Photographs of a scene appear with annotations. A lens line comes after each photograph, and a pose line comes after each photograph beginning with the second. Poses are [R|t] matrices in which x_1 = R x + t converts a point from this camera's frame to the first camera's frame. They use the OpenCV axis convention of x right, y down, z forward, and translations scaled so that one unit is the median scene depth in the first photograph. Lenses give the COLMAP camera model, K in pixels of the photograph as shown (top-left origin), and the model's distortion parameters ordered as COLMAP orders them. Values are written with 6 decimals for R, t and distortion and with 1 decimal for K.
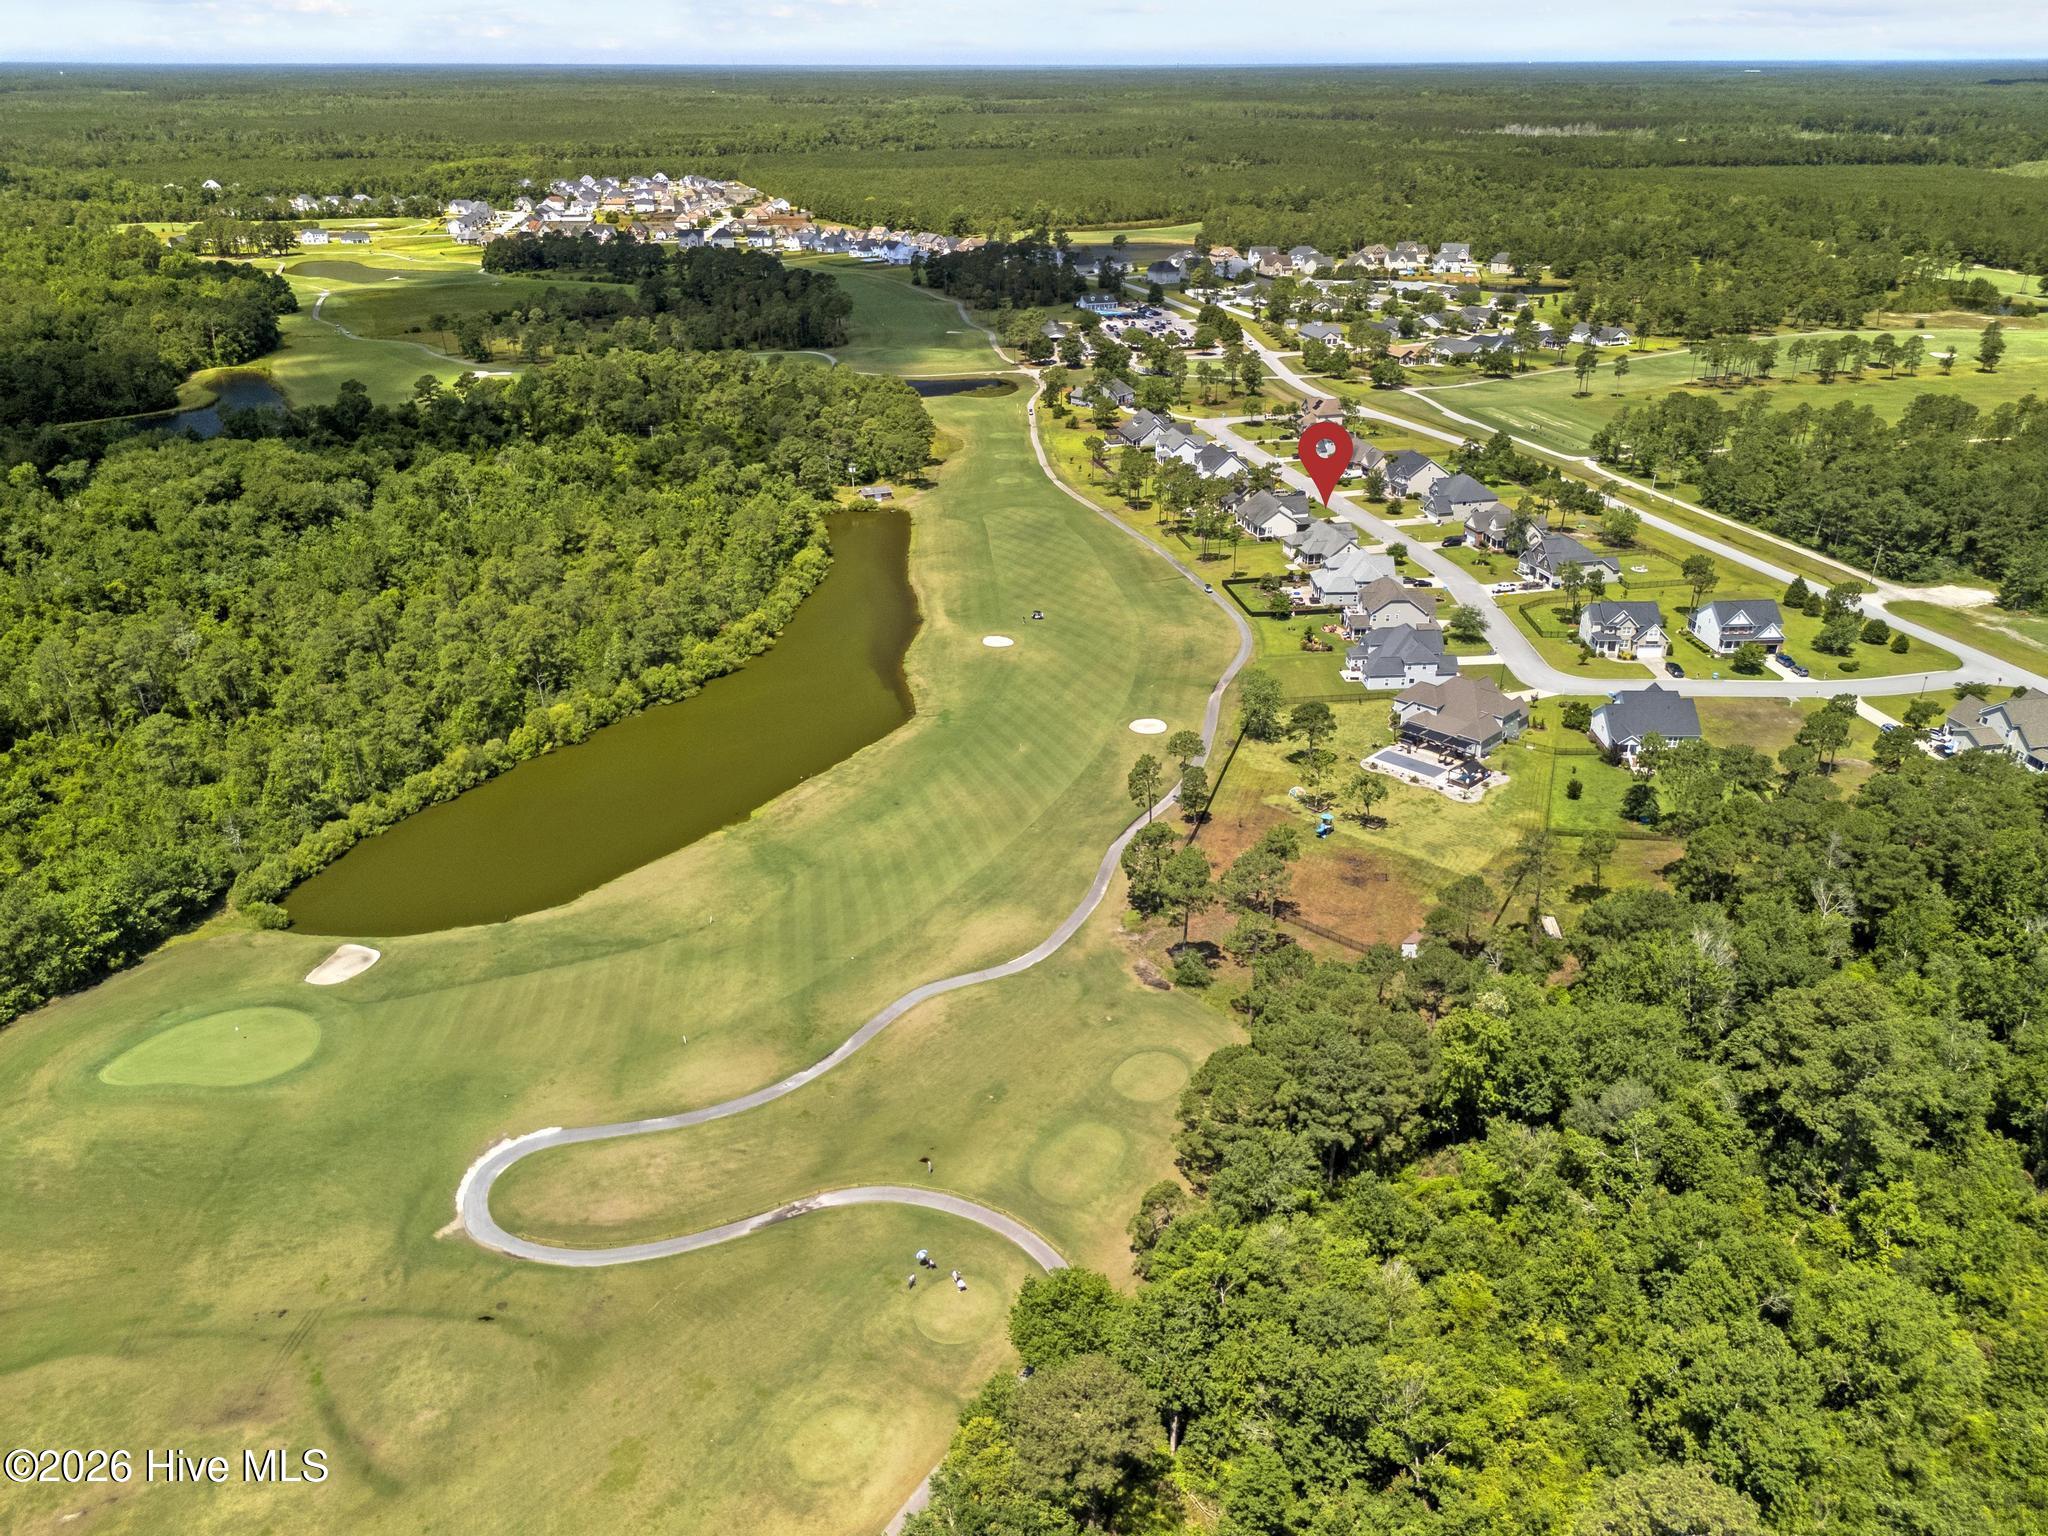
lens RADIAL K [[1519.0, 0, 1032.8], [0, 1519.0, 766.5], [0, 0, 1]] dist [0.062400, -0.062912]
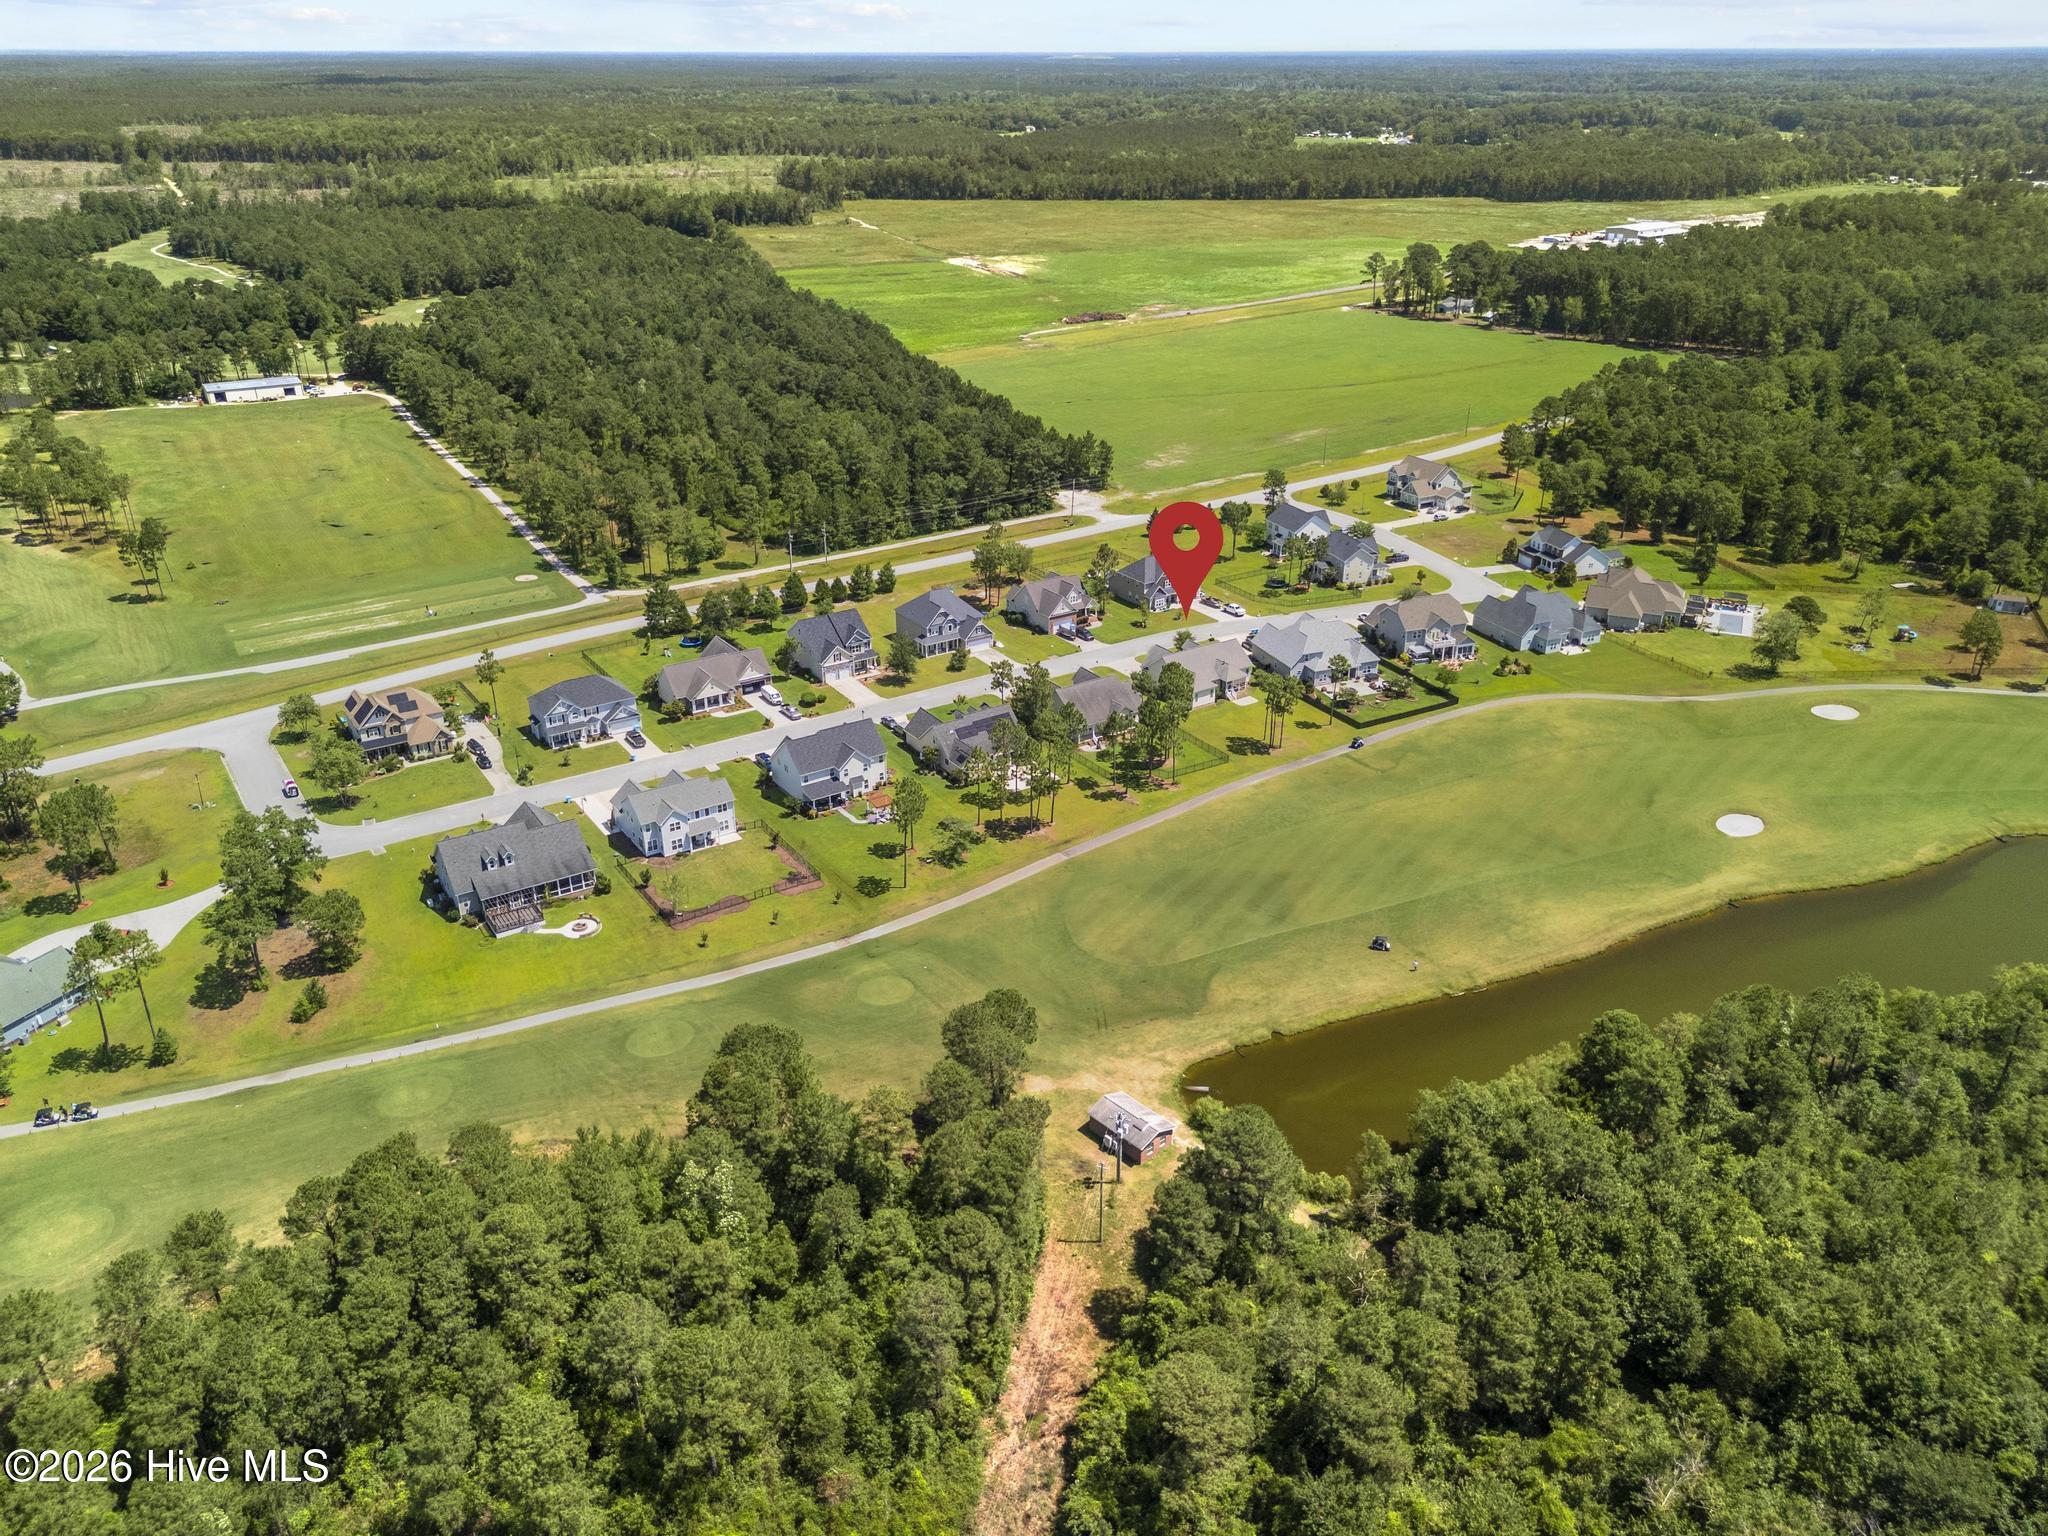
lens RADIAL K [[1519.0, 0, 1032.8], [0, 1519.0, 766.5], [0, 0, 1]] dist [0.062400, -0.062912]
pose [[-0.329824, -0.400741, 0.854765, -0.468200], [0.400207, 0.760690, 0.511062, -0.544542], [-0.855015, 0.510644, -0.090514, 1.178130]]
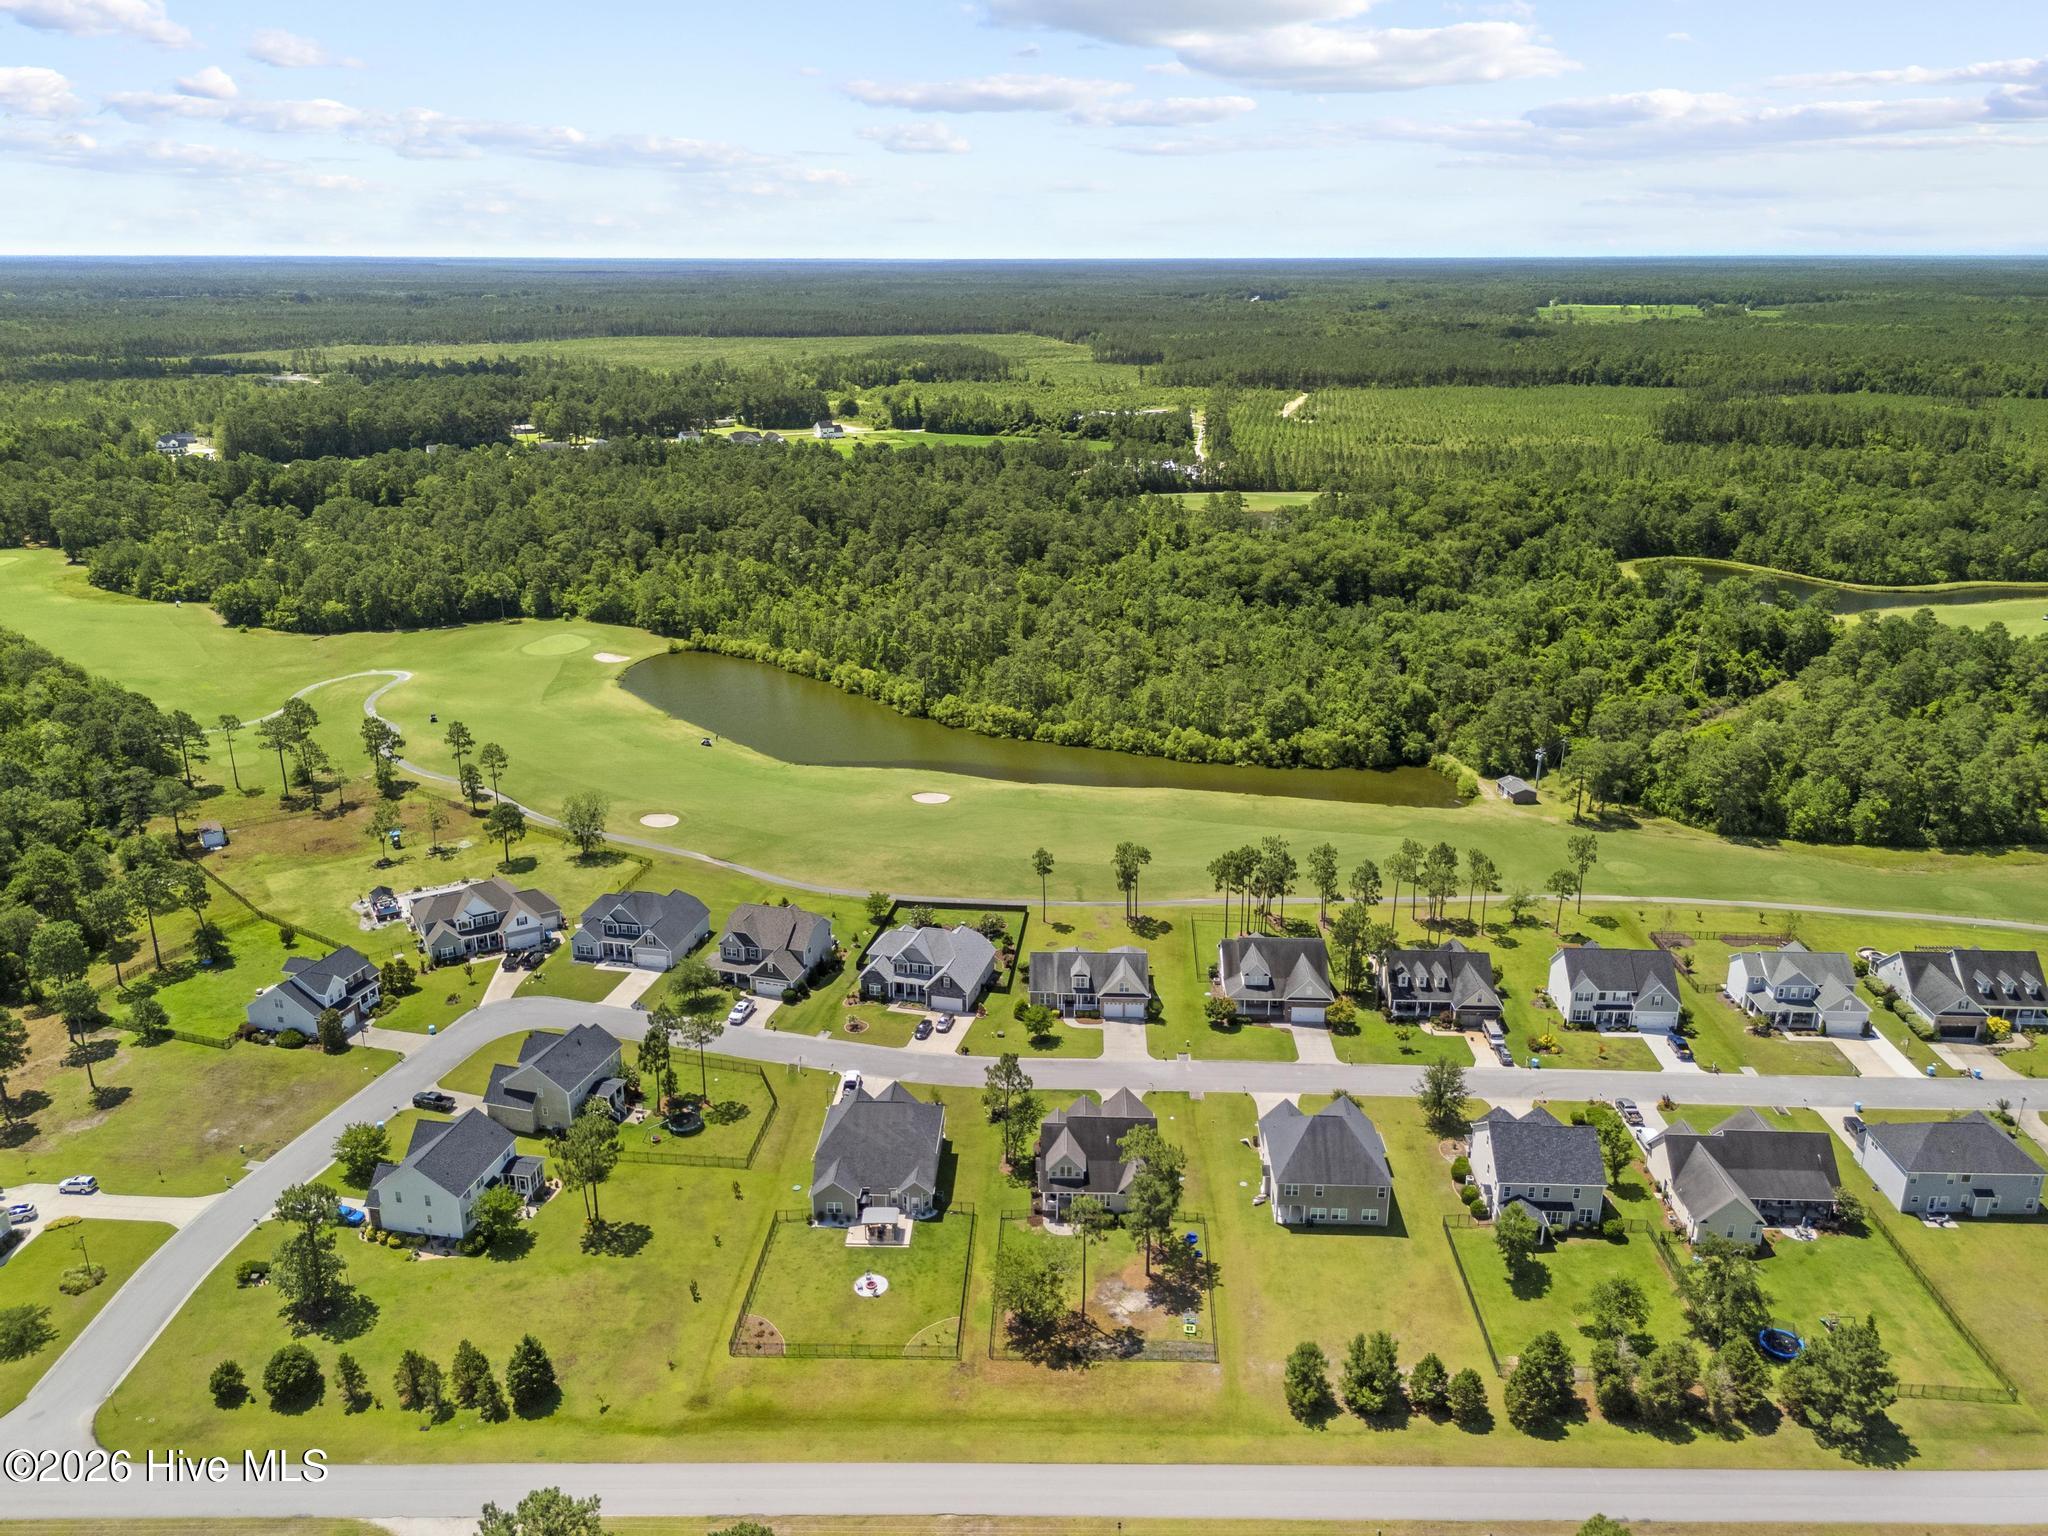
lens RADIAL K [[1520.9, 0, 1034.2], [0, 1520.9, 755.9], [0, 0, 1]] dist [0.060338, -0.046634]
pose [[-0.281974, 0.300608, -0.911112, 0.754394], [-0.404026, 0.824132, 0.396950, -0.465606], [0.870203, 0.480043, -0.110931, 1.013084]]
